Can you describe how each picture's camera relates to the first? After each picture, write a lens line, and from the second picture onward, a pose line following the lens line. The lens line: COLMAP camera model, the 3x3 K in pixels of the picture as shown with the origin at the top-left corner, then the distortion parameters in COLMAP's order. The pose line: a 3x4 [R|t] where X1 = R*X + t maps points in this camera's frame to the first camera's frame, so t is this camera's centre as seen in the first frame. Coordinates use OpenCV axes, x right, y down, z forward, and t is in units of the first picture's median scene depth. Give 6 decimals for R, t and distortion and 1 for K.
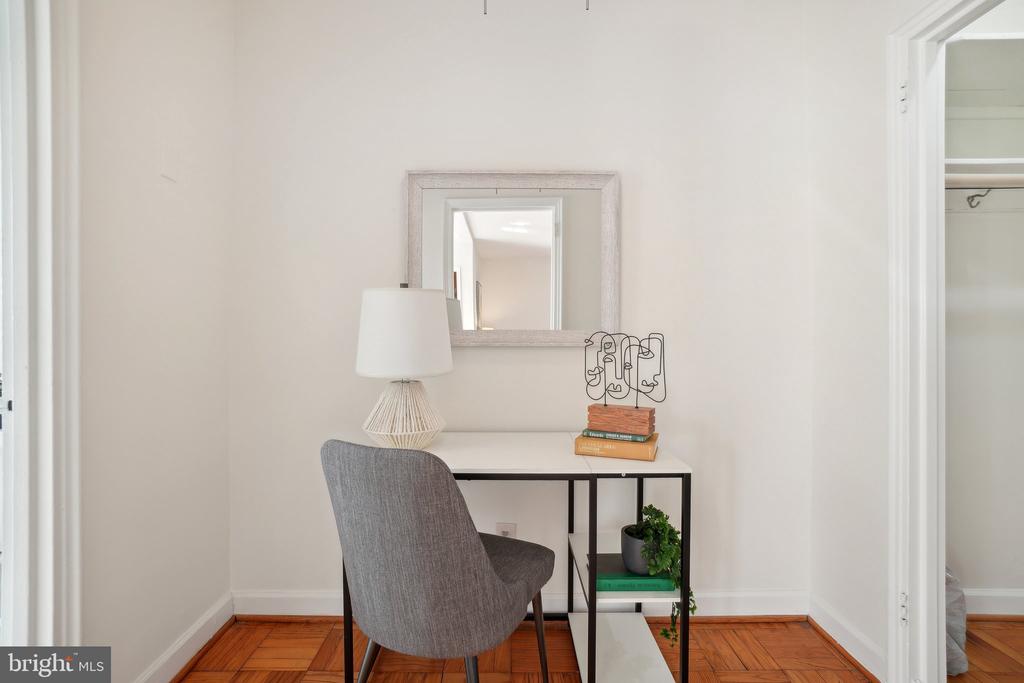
lens RADIAL K [[474.0, 0, 508.5], [0, 474.0, 339.7], [0, 0, 1]] dist [-0.009455, -0.000787]
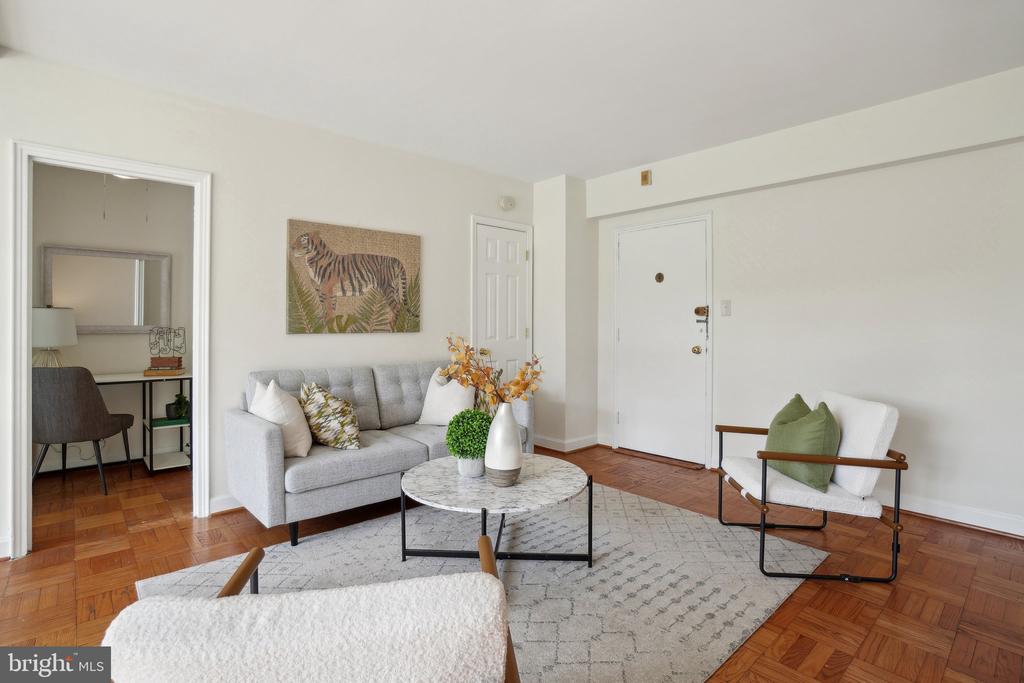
lens RADIAL K [[502.7, 0, 506.6], [0, 502.7, 323.7], [0, 0, 1]] dist [-0.019244, 0.003170]
pose [[0.753529, -0.001574, 0.657413, -0.133560], [0.003932, 0.999990, -0.002112, -0.019980], [-0.657403, 0.004177, 0.753527, -2.109724]]
